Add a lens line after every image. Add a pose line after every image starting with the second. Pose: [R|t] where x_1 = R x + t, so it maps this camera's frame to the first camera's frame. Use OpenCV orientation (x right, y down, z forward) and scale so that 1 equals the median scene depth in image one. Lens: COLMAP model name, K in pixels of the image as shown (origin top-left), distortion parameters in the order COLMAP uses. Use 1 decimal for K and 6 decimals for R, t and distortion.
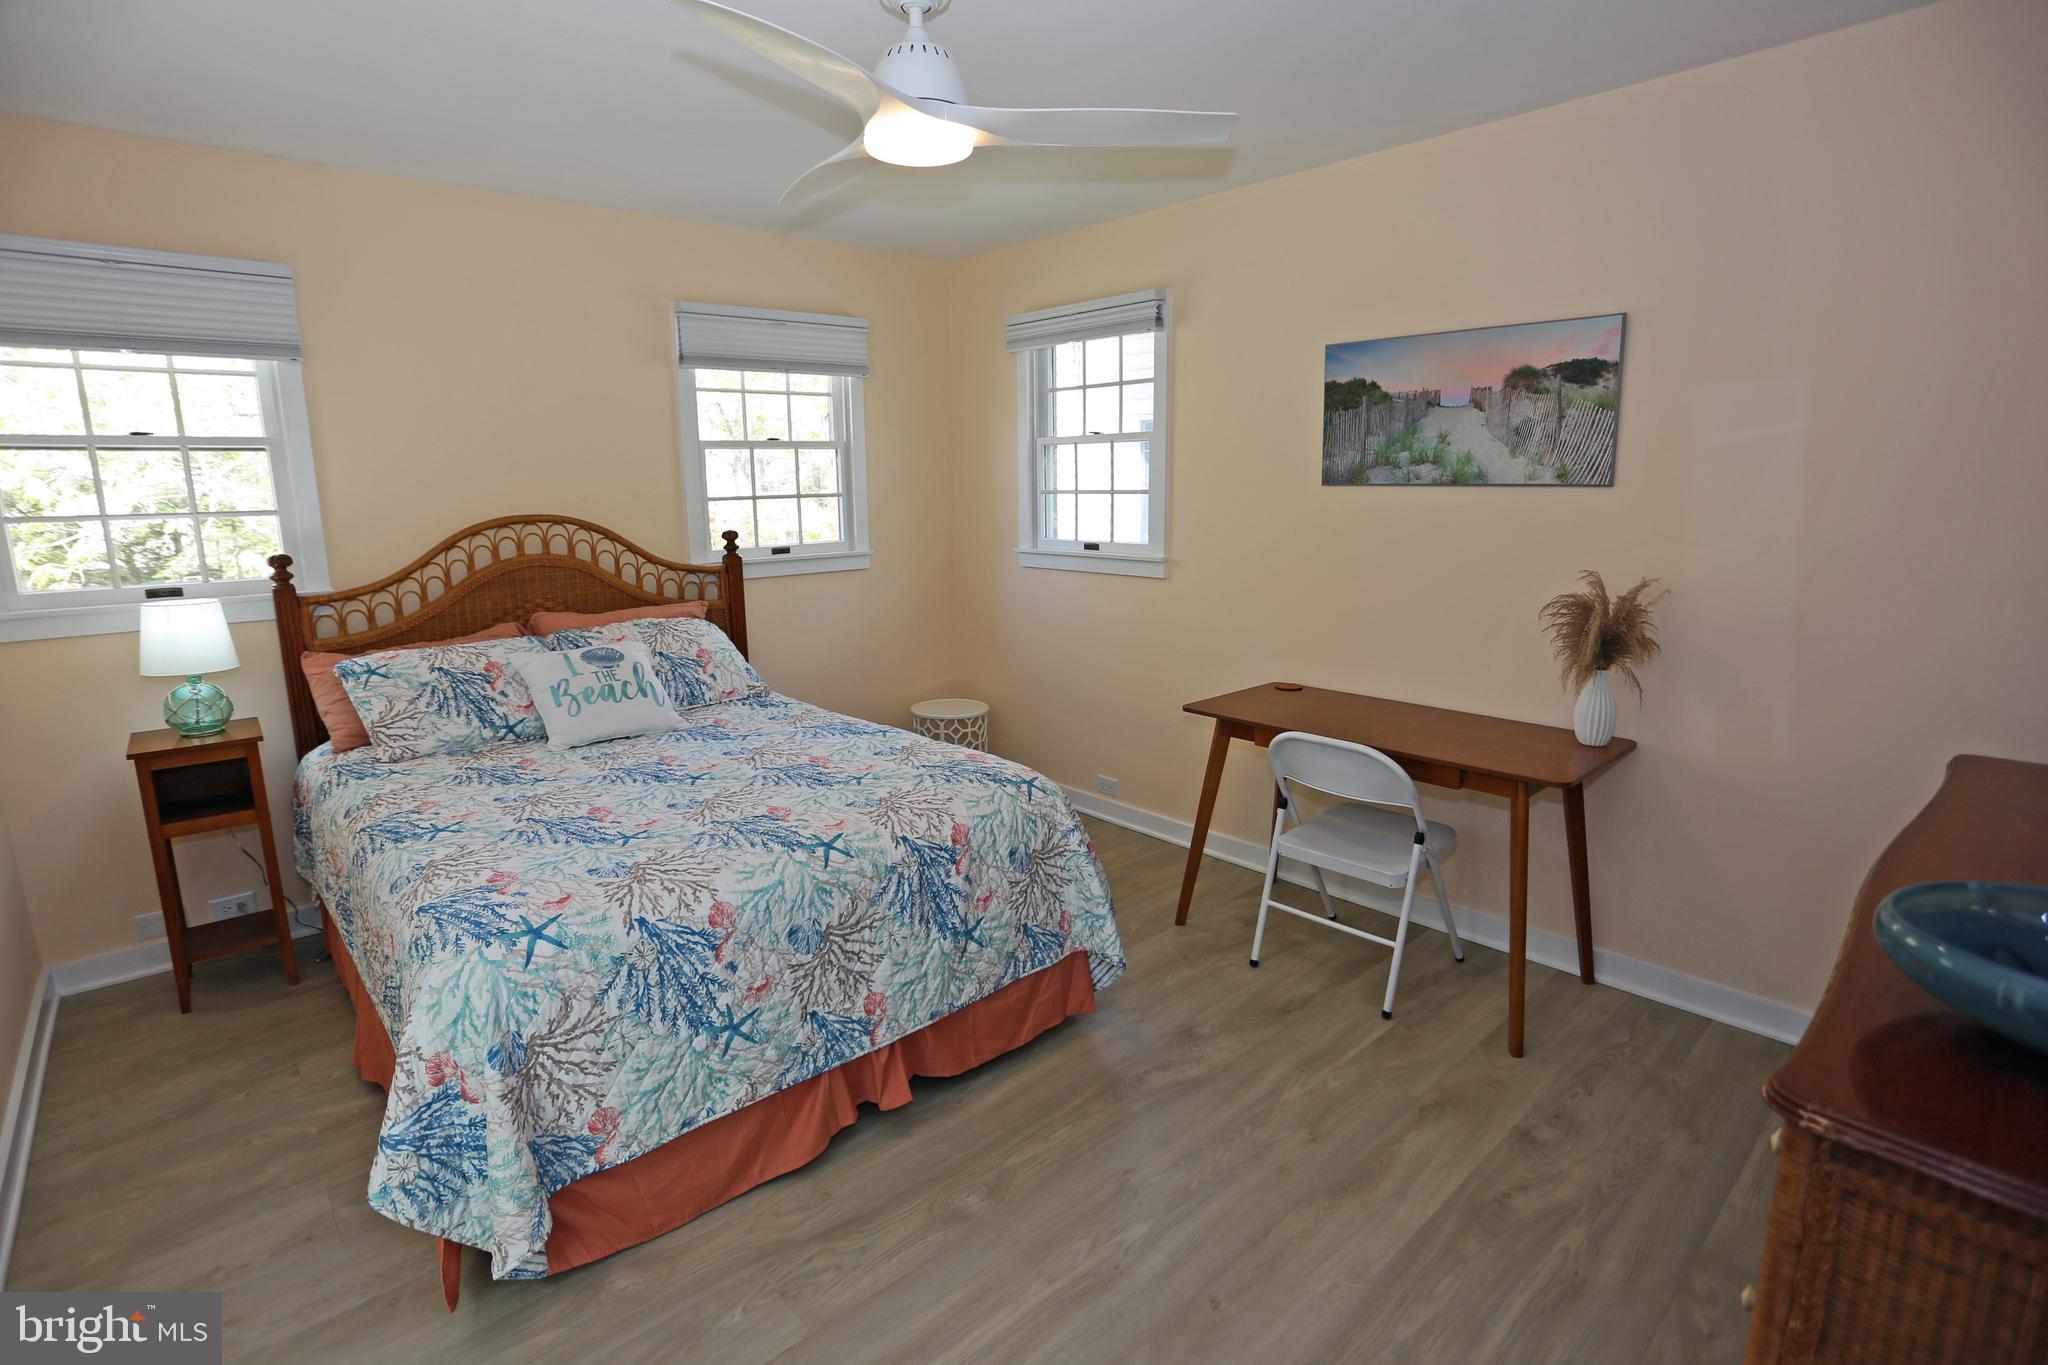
lens RADIAL K [[998.6, 0, 1024.3], [0, 998.6, 678.5], [0, 0, 1]] dist [-0.081648, 0.034118]
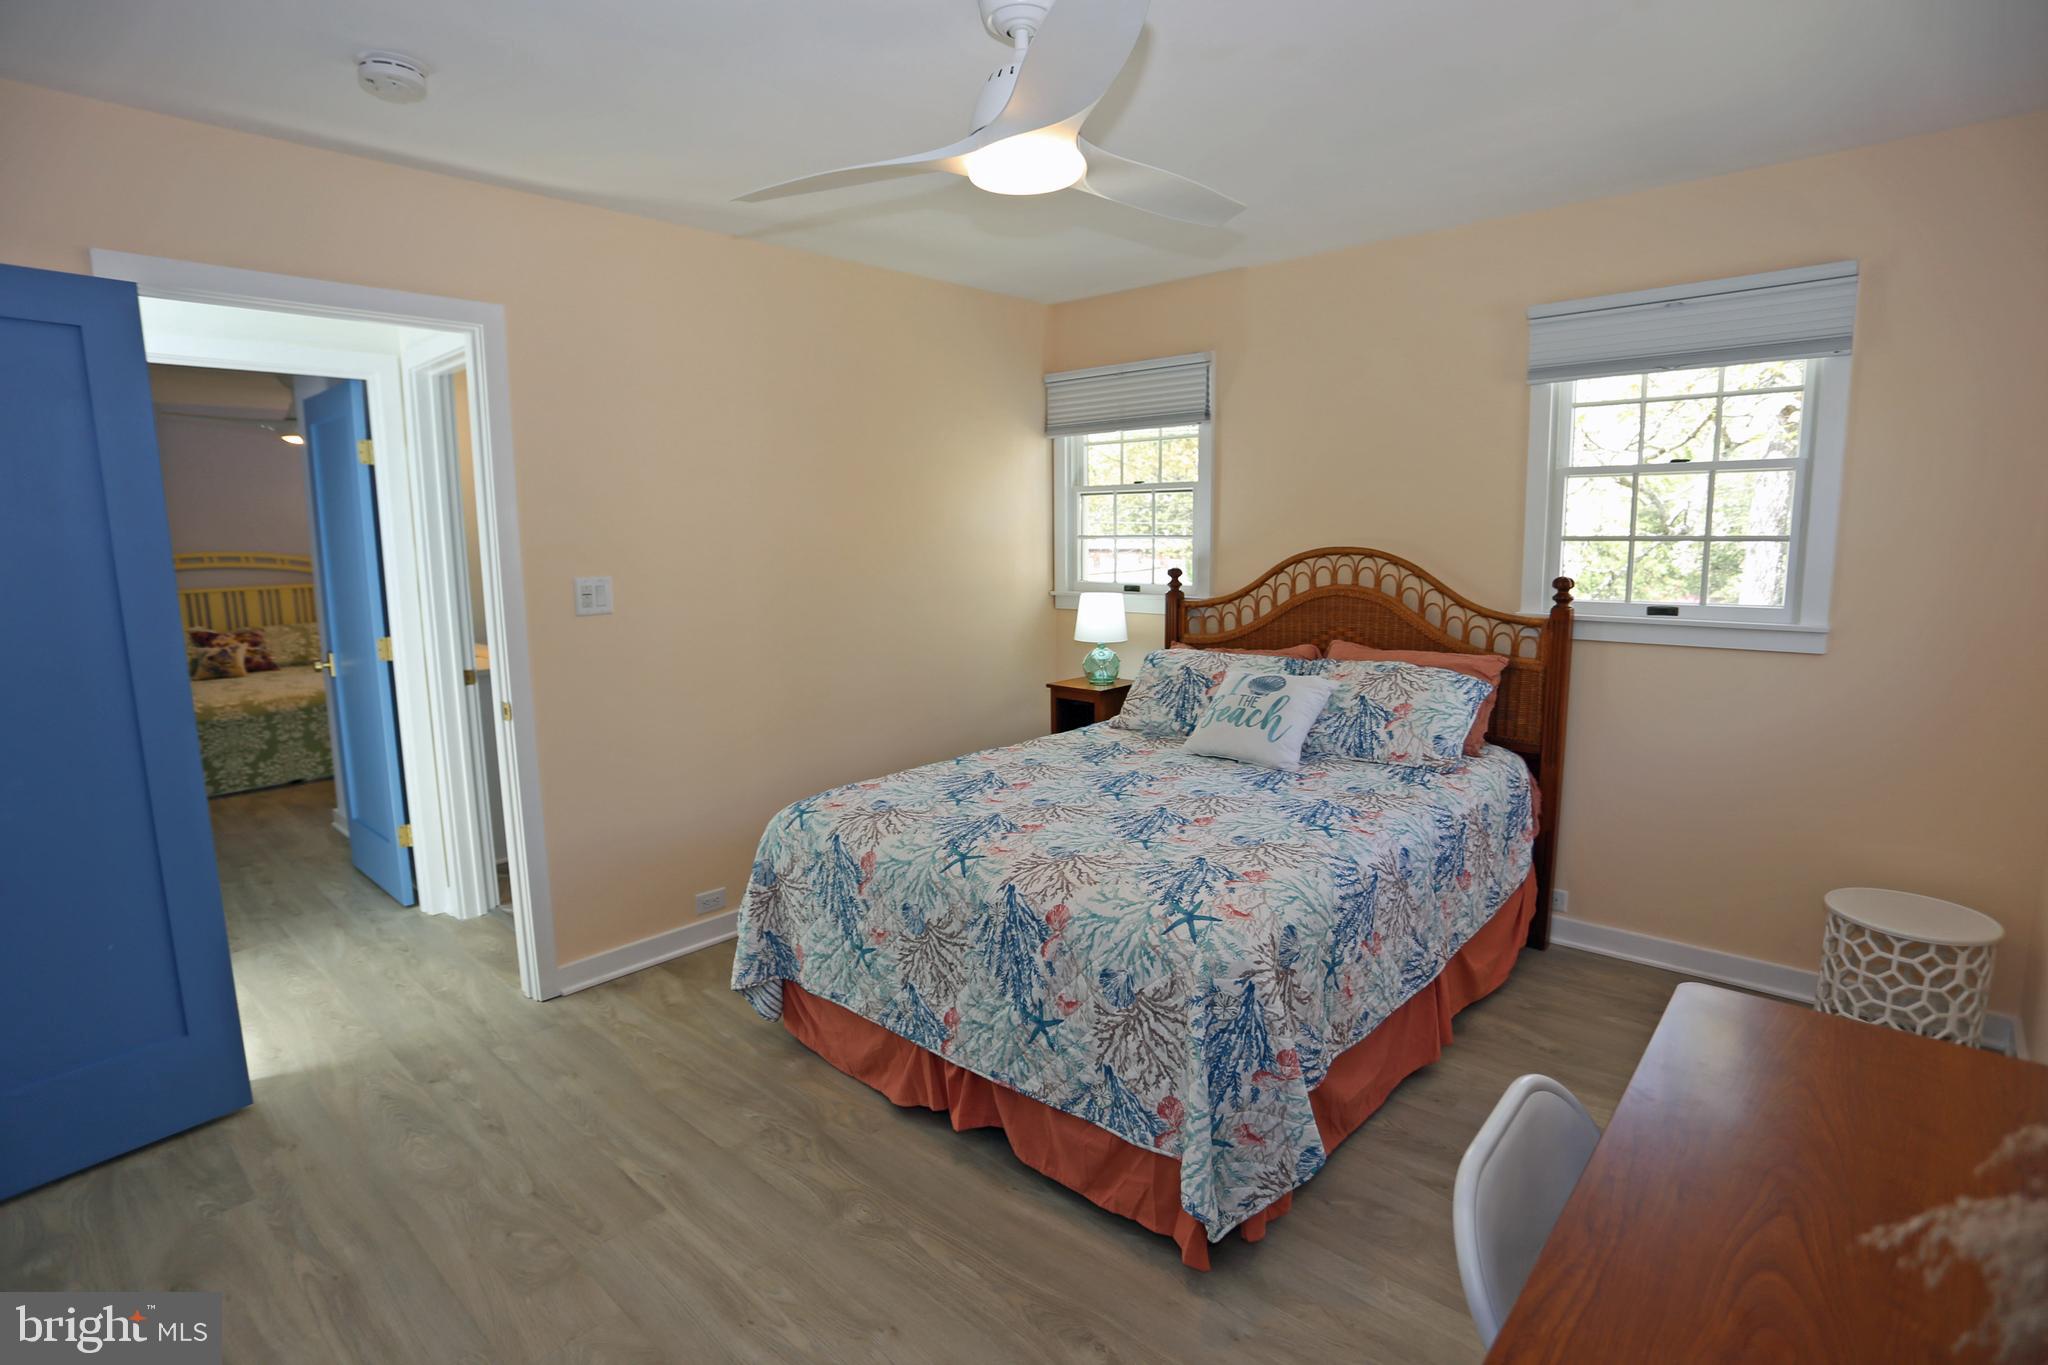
lens RADIAL K [[998.6, 0, 1024.3], [0, 998.6, 678.5], [0, 0, 1]] dist [-0.081648, 0.034118]
pose [[0.102565, 0.157864, -0.982120, 0.692232], [-0.182427, 0.973566, 0.137438, -0.150495], [0.977855, 0.165069, 0.128653, 0.734007]]
